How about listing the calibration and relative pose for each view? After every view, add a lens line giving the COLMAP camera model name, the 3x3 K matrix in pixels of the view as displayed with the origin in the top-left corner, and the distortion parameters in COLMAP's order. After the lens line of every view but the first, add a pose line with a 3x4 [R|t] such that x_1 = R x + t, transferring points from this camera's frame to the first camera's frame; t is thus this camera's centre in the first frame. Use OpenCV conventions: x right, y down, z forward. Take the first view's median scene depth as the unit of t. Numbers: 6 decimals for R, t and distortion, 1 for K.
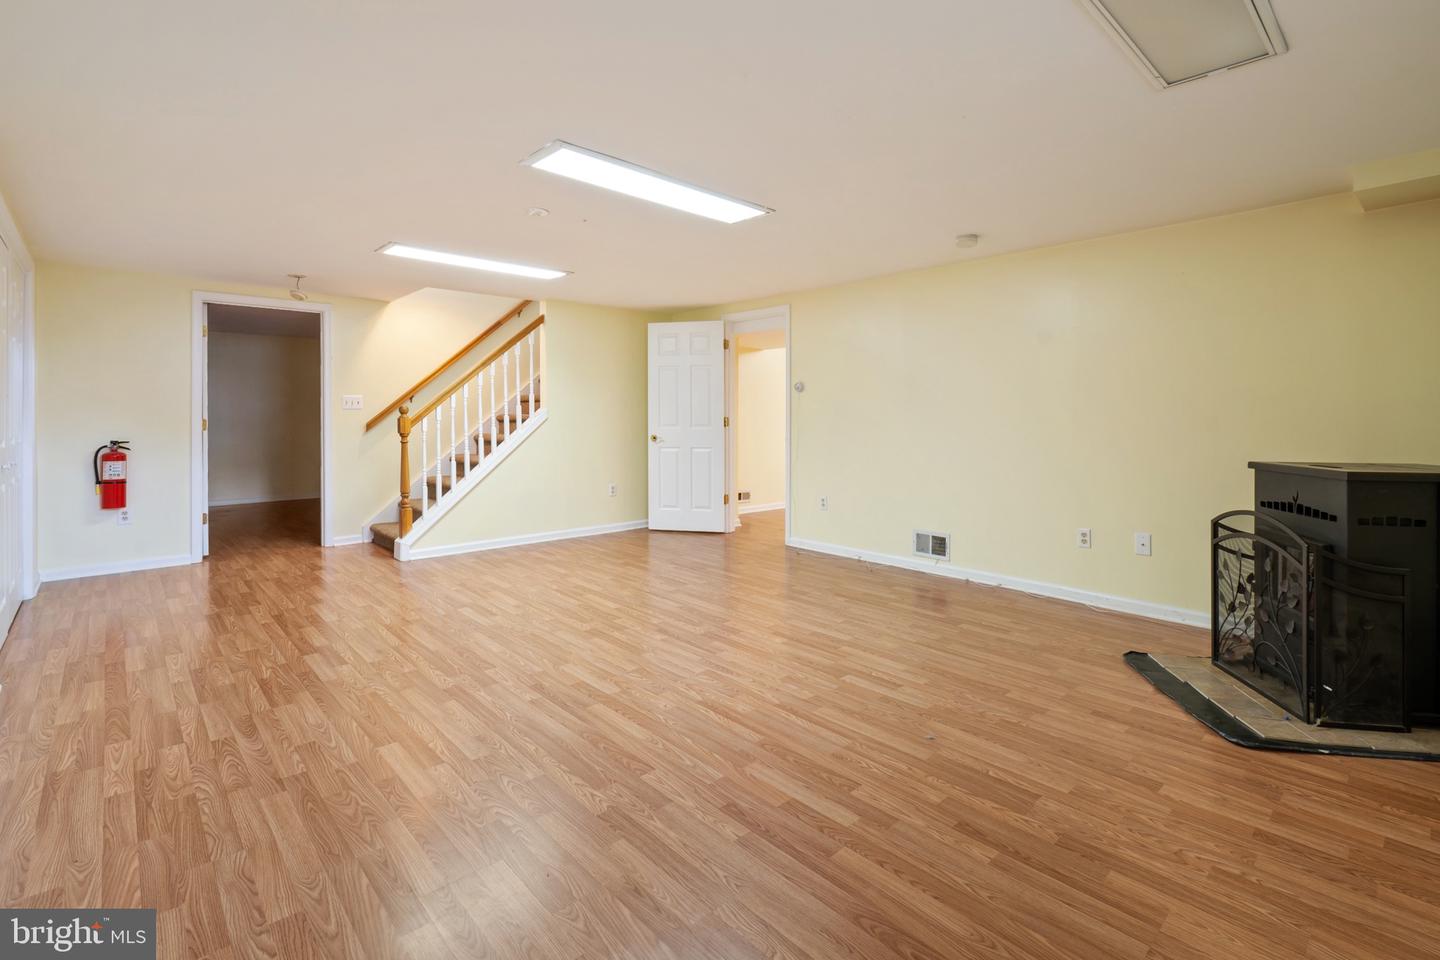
lens RADIAL K [[666.2, 0, 725.3], [0, 666.2, 484.0], [0, 0, 1]] dist [-0.028882, 0.000183]
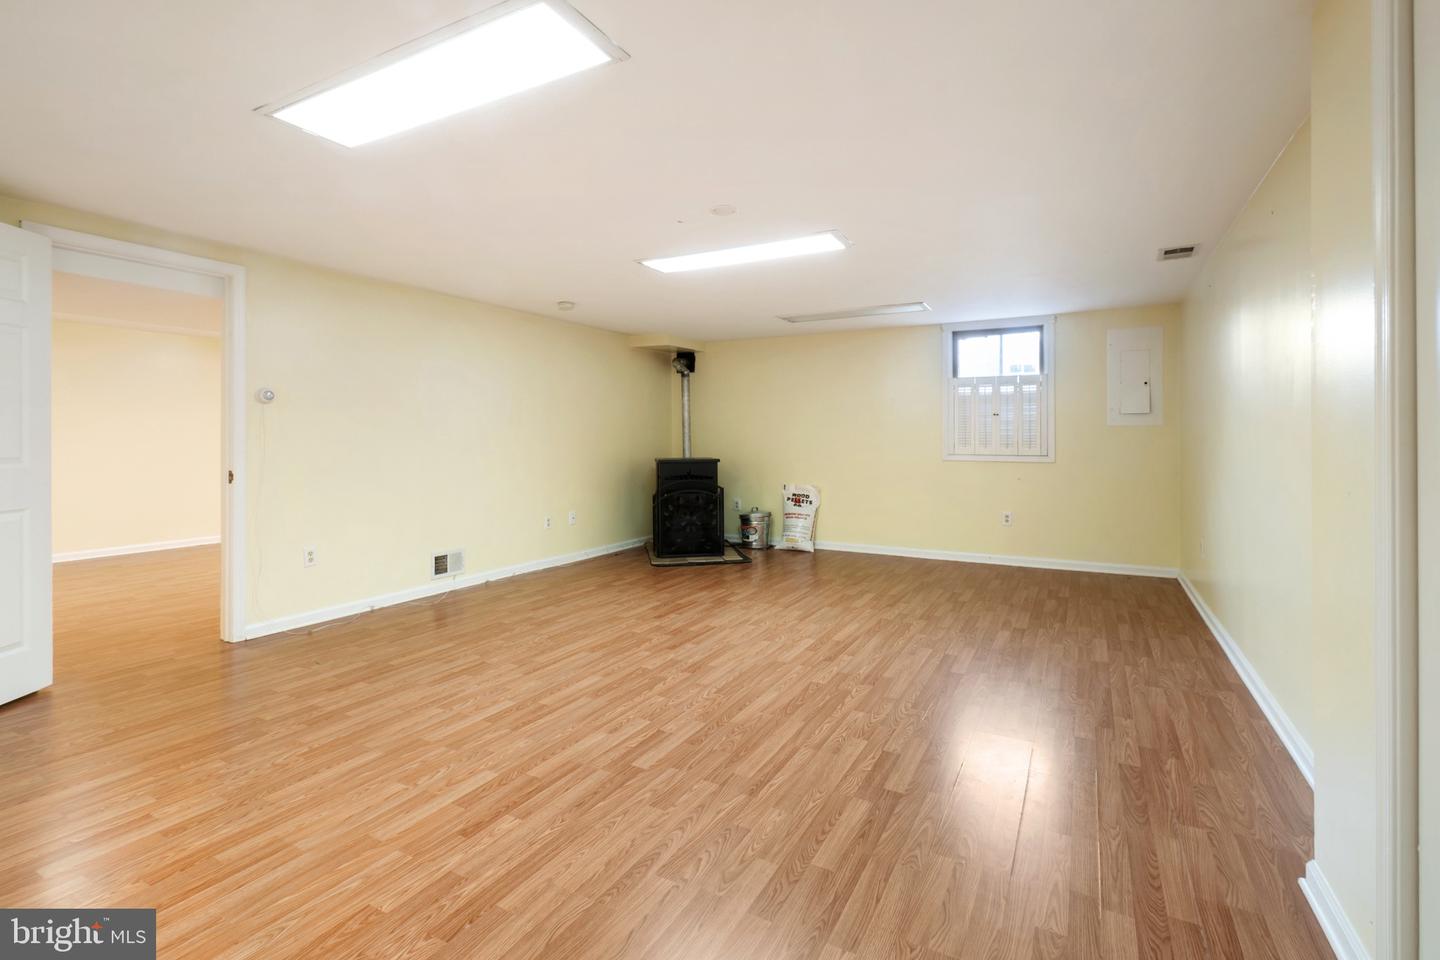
lens RADIAL K [[666.2, 0, 725.3], [0, 666.2, 484.0], [0, 0, 1]] dist [-0.028882, 0.000183]
pose [[-0.318506, -0.071972, 0.945185, -1.434877], [0.098870, 0.989153, 0.108637, -0.182424], [-0.942751, 0.128052, -0.307935, 1.589473]]
